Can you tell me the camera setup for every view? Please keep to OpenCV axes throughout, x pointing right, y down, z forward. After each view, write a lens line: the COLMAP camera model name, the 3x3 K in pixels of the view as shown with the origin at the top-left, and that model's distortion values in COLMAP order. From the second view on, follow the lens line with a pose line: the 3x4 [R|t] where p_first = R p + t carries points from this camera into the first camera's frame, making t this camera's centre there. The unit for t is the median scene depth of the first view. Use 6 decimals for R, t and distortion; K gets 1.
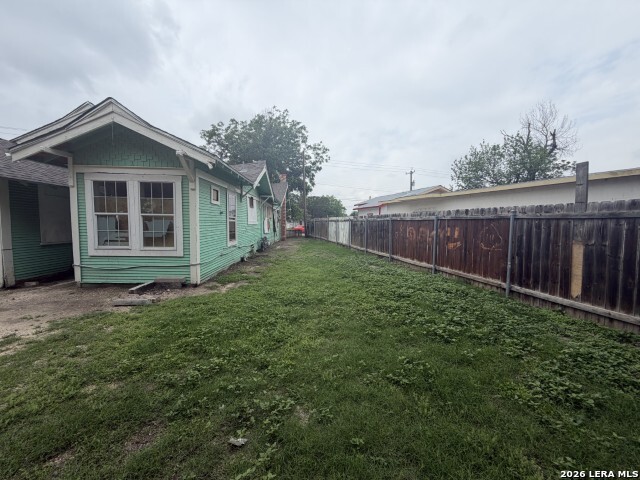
lens RADIAL K [[256.2, 0, 318.3], [0, 256.2, 240.0], [0, 0, 1]] dist [-0.000980, -0.000251]
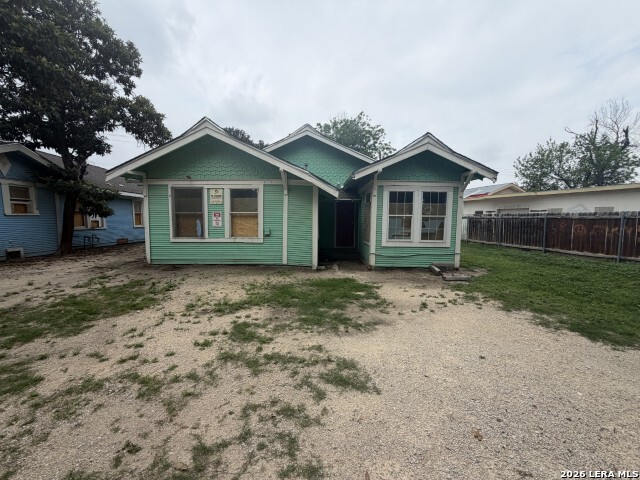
lens RADIAL K [[256.2, 0, 318.3], [0, 256.2, 240.0], [0, 0, 1]] dist [-0.000980, -0.000251]
pose [[0.998671, -0.000914, -0.051537, -1.049715], [0.001651, 0.999897, 0.014263, 0.005716], [0.051519, -0.014330, 0.998569, -0.336210]]
